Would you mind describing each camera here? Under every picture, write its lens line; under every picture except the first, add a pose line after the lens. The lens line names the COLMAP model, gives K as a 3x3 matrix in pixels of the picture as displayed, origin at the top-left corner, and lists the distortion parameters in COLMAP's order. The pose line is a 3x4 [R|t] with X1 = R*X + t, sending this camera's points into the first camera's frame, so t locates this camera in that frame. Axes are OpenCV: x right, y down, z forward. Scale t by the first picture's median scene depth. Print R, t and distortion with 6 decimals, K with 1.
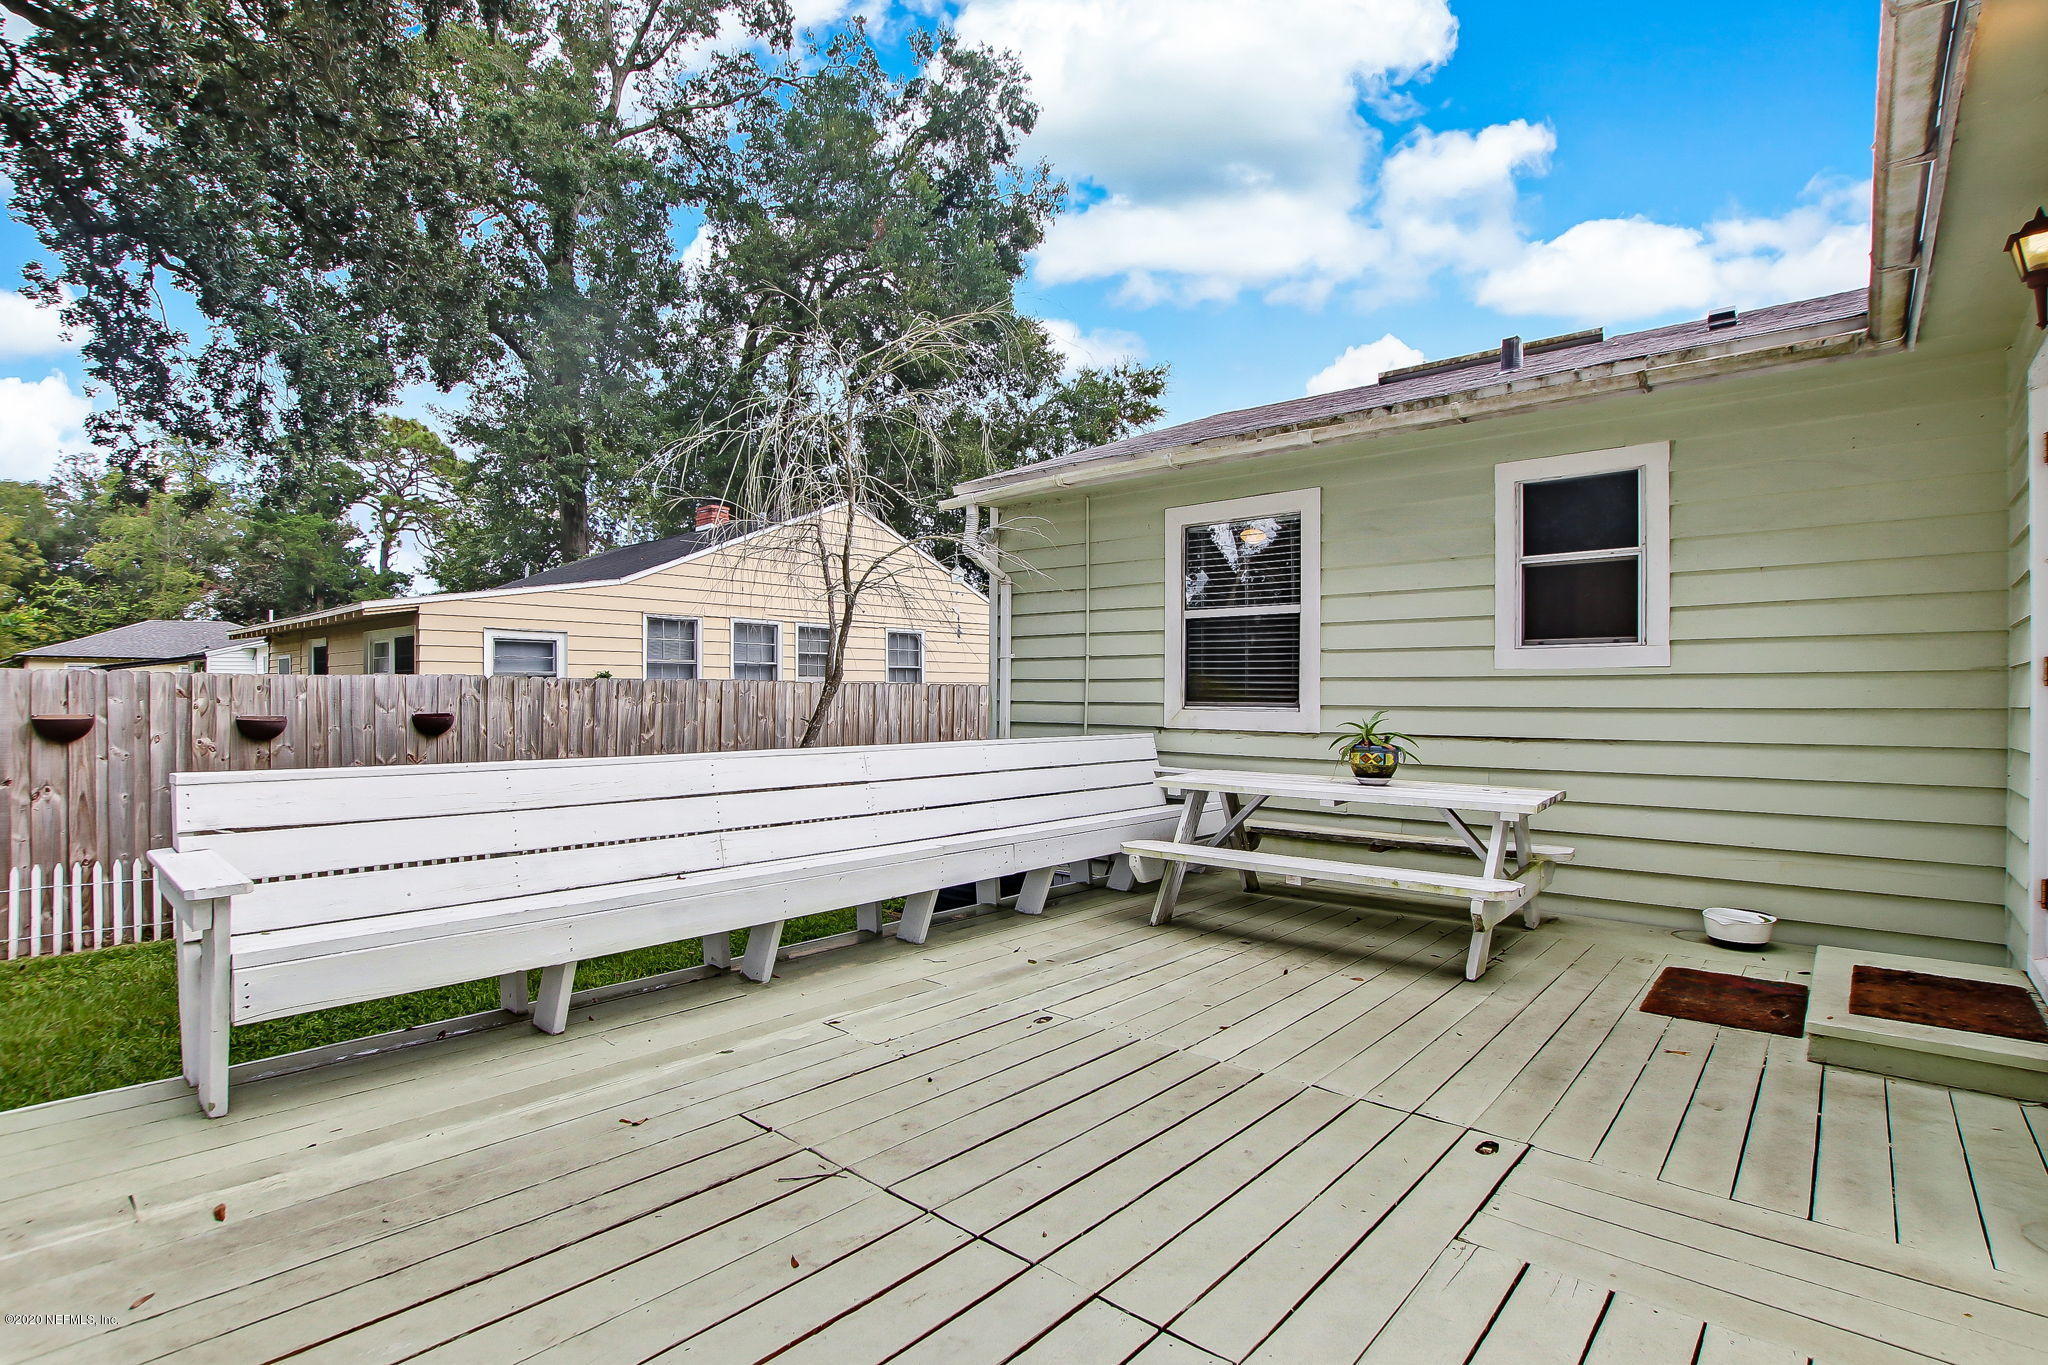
lens RADIAL K [[1001.5, 0, 1024.0], [0, 1001.5, 682.5], [0, 0, 1]] dist [-0.001082, 0.000245]
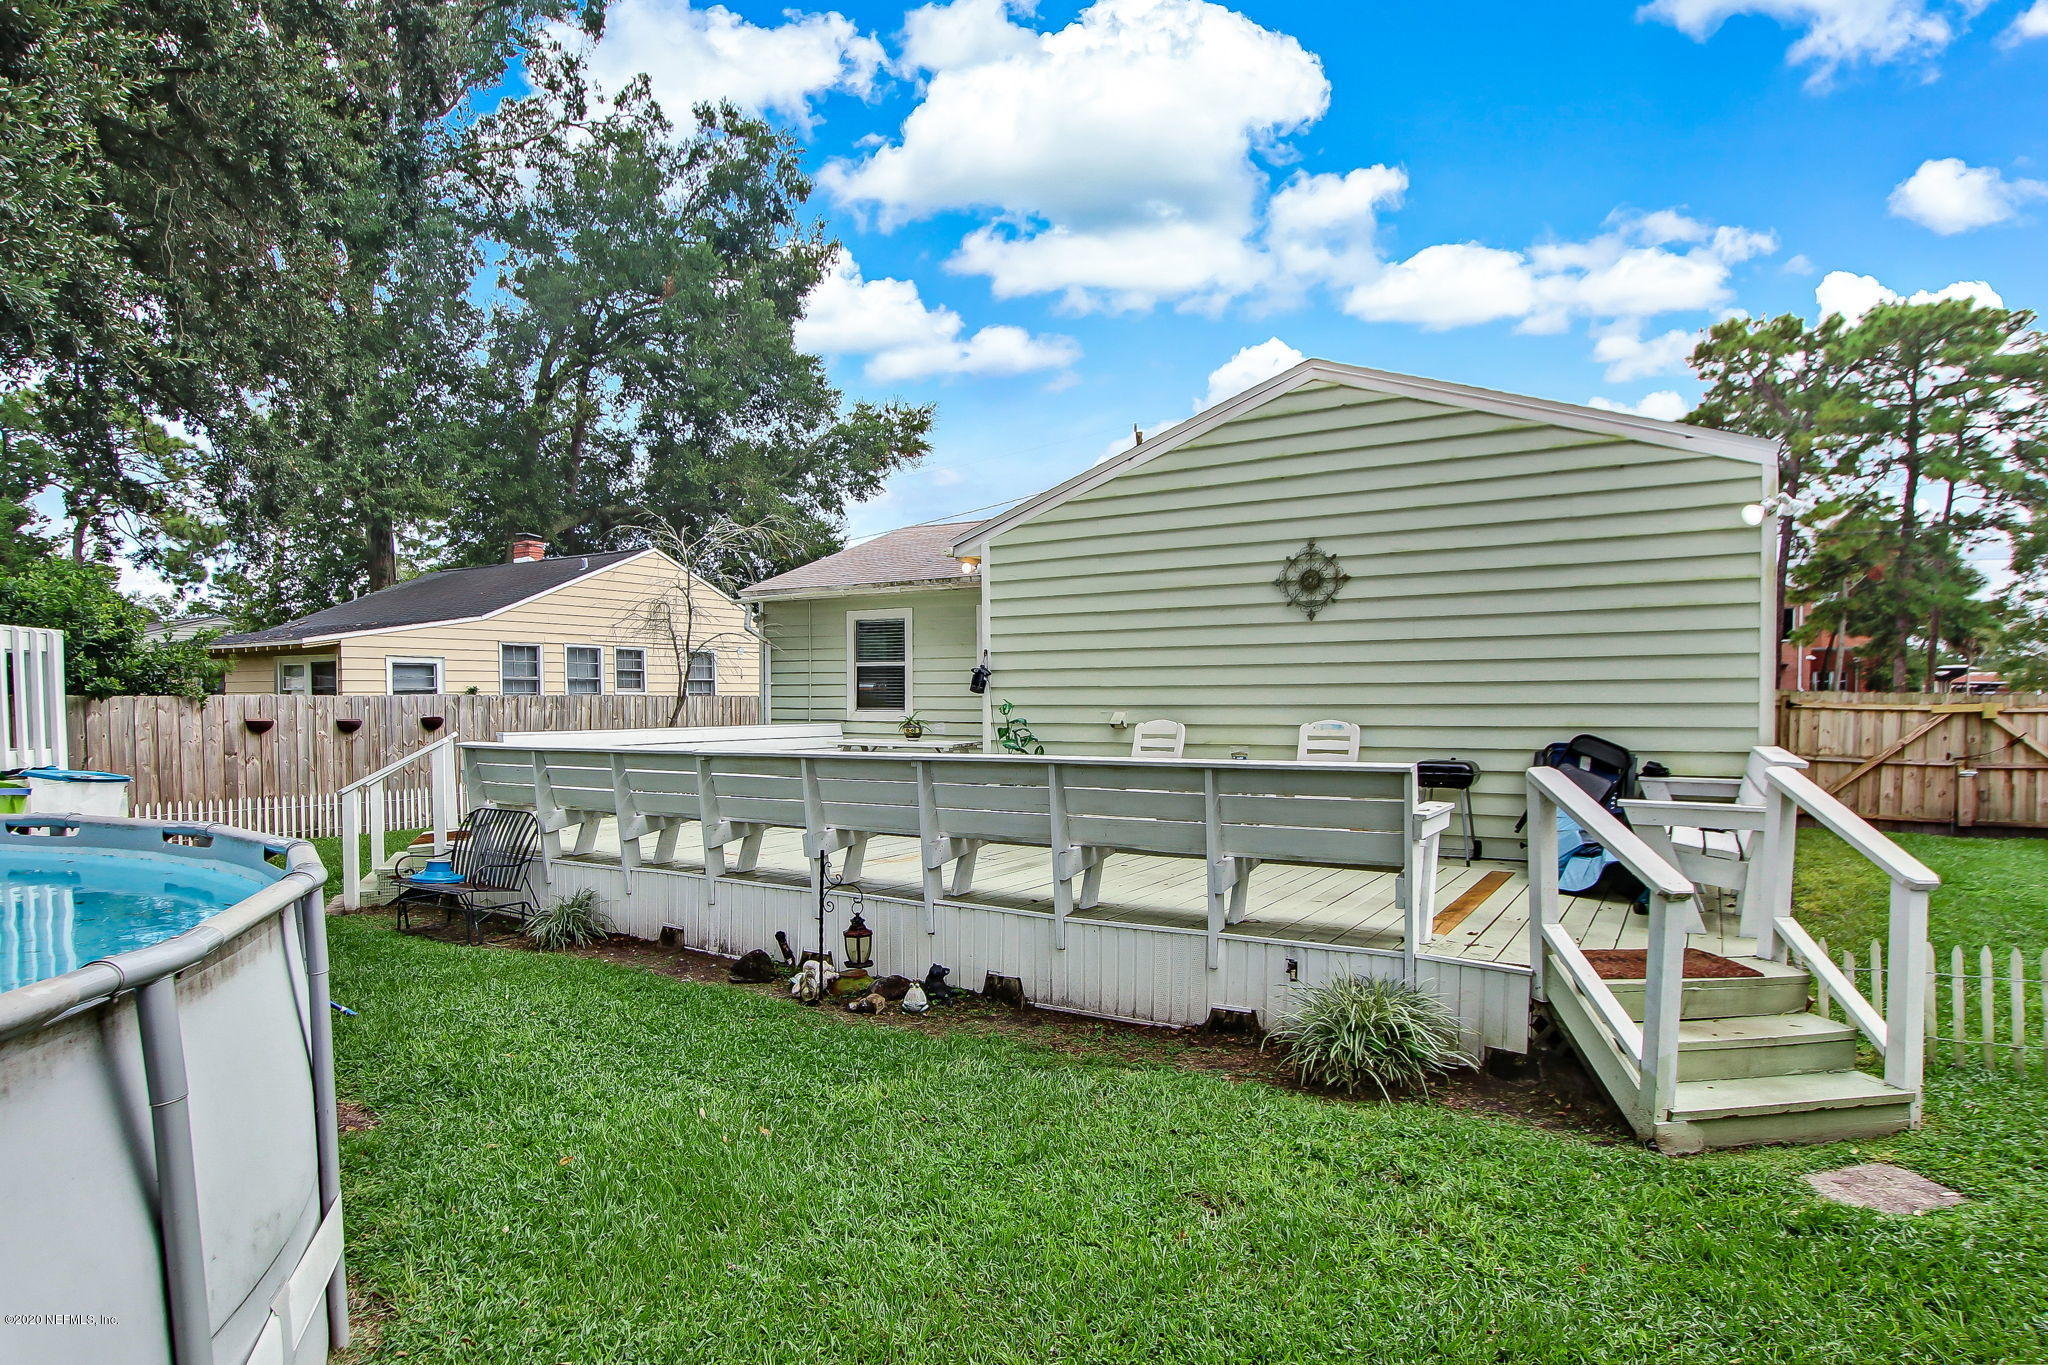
lens RADIAL K [[1292.9, 0, 1022.2], [0, 1292.9, 718.7], [0, 0, 1]] dist [0.003270, 0.001141]
pose [[0.989960, -0.008839, 0.141073, 0.056060], [0.004491, 0.999506, 0.031108, -0.017168], [-0.141279, -0.030162, 0.989510, -0.742559]]
